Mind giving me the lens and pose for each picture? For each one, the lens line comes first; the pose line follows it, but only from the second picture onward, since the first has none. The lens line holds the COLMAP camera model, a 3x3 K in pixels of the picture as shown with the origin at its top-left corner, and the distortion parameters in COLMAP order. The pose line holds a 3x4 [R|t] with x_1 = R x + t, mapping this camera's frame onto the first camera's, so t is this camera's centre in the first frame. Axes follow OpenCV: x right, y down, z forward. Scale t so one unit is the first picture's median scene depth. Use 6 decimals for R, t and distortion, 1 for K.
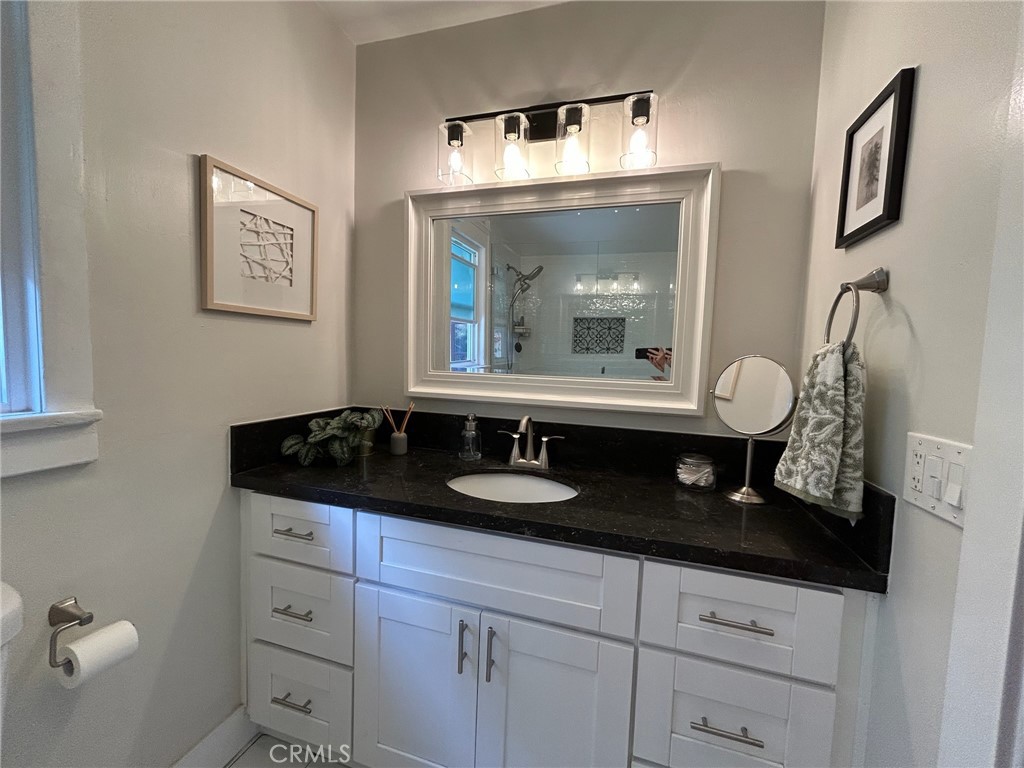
lens RADIAL K [[414.7, 0, 512.7], [0, 414.7, 383.5], [0, 0, 1]] dist [-0.002951, 0.001222]
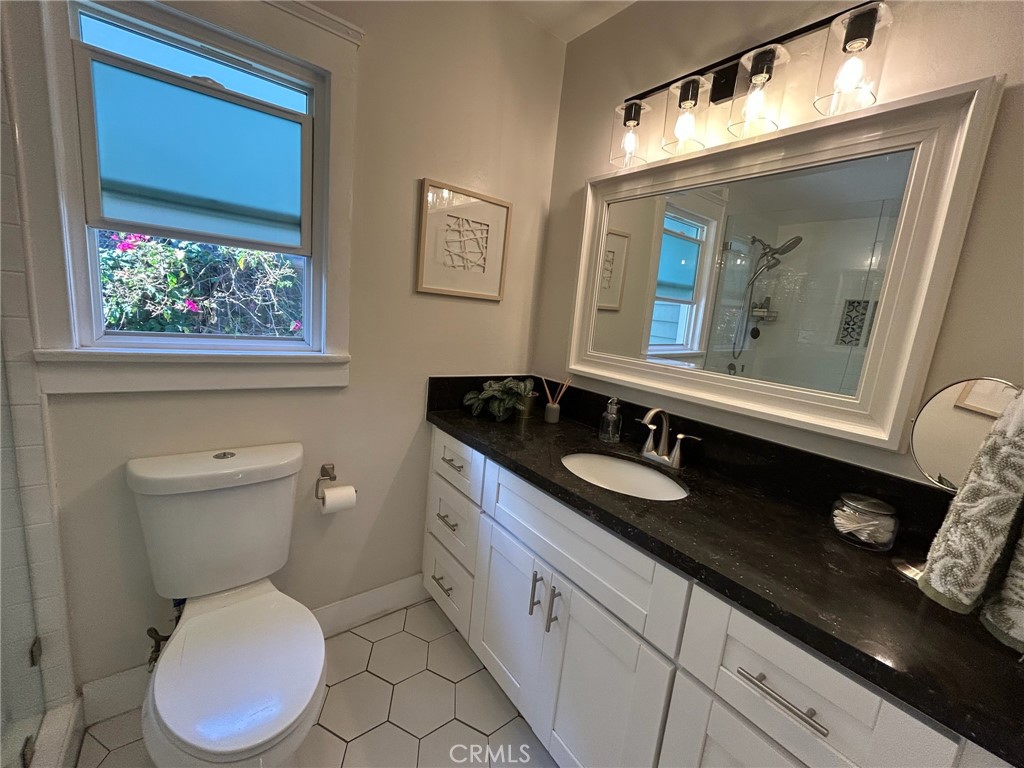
lens RADIAL K [[414.7, 0, 511.5], [0, 414.7, 383.3], [0, 0, 1]] dist [-0.002951, 0.001222]
pose [[0.812664, 0.144082, -0.564639, 0.306576], [-0.108976, 0.989433, 0.095634, -0.035600], [0.572451, -0.016186, 0.819779, 0.023345]]
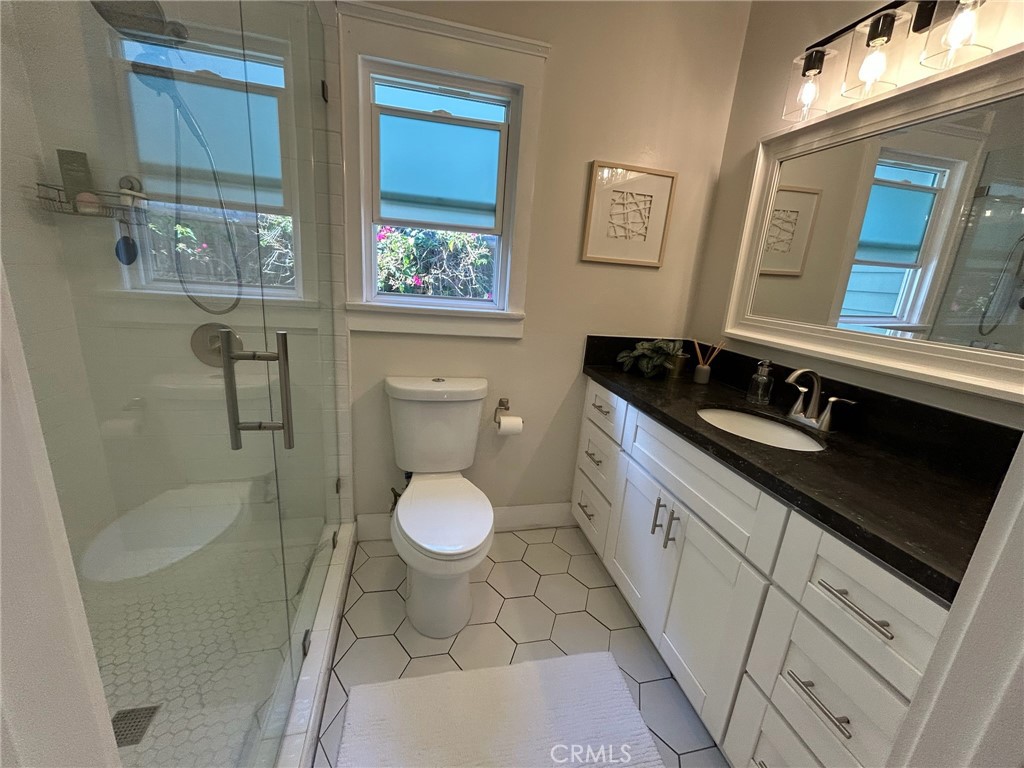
lens RADIAL K [[414.7, 0, 511.1], [0, 414.7, 383.4], [0, 0, 1]] dist [-0.002951, 0.001222]
pose [[0.505879, 0.229179, -0.831603, 0.515201], [-0.119670, 0.973384, 0.195455, 0.006388], [0.854263, 0.000641, 0.519840, -0.081642]]
